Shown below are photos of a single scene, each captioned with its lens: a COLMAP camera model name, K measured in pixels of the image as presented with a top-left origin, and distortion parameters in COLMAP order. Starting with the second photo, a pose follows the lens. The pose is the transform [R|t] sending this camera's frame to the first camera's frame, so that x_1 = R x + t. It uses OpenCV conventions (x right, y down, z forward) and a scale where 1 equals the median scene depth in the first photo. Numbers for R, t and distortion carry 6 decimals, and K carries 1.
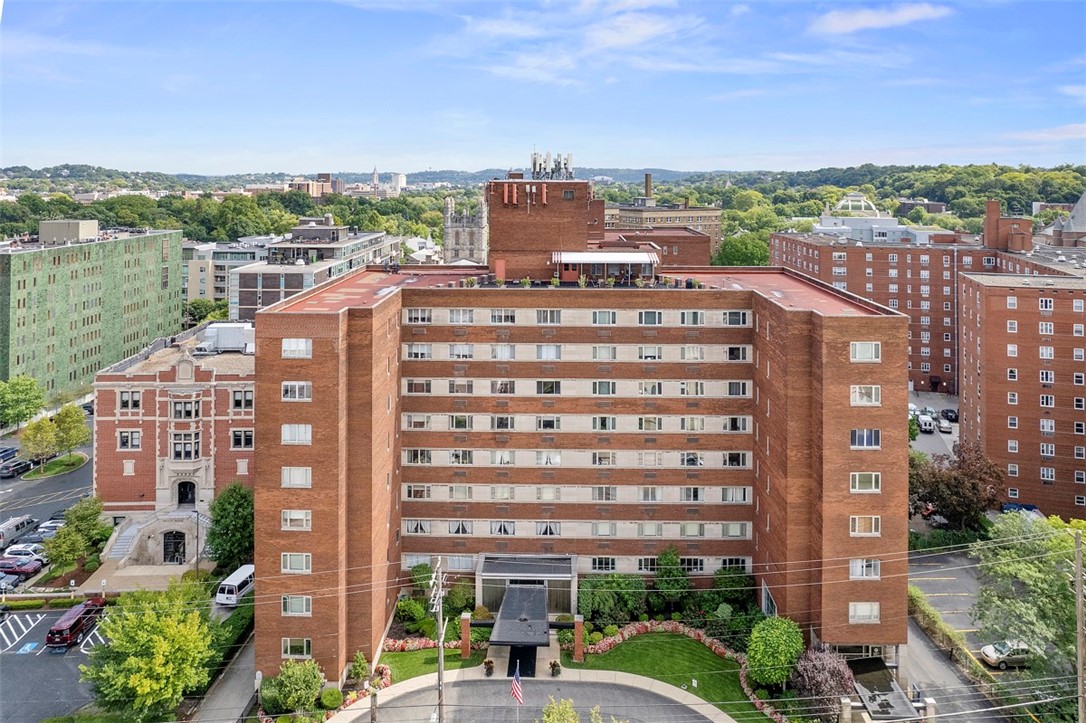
lens RADIAL K [[747.7, 0, 542.8], [0, 747.7, 150.4], [0, 0, 1]] dist [-0.026104, 0.002301]
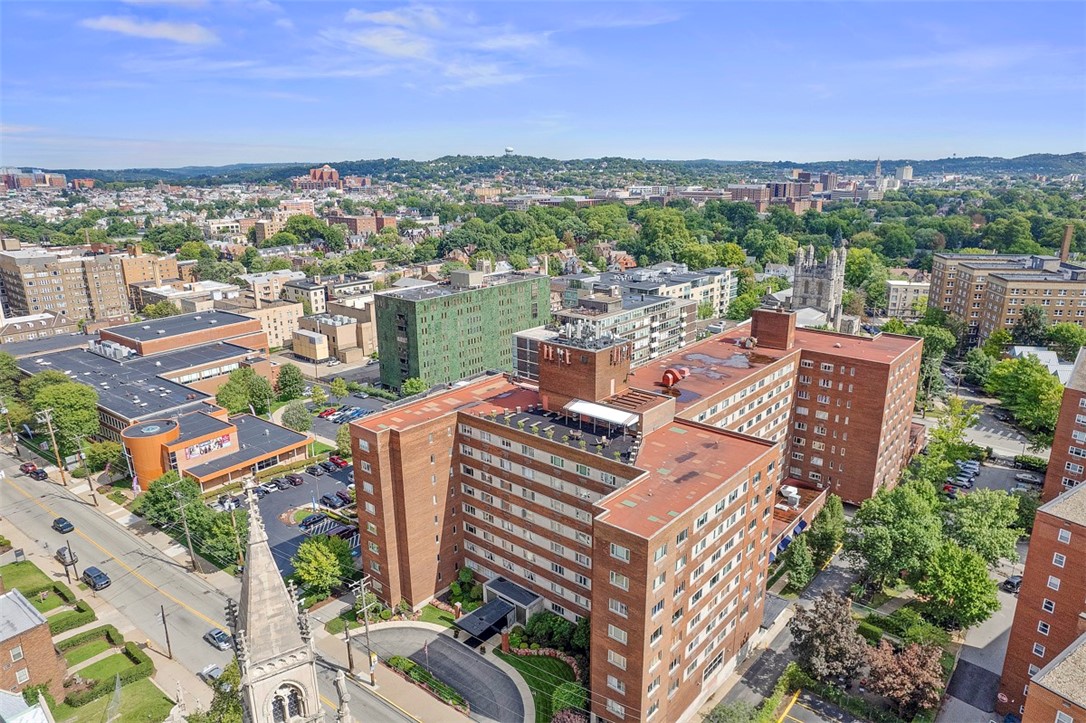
lens RADIAL K [[697.7, 0, 543.0], [0, 697.7, 361.5], [0, 0, 1]] dist [-0.022403, 0.001737]
pose [[0.776685, 0.173376, -0.605558, 0.839321], [0.025478, 0.951939, 0.305226, -0.367944], [0.629373, -0.252494, 0.734940, 0.053161]]
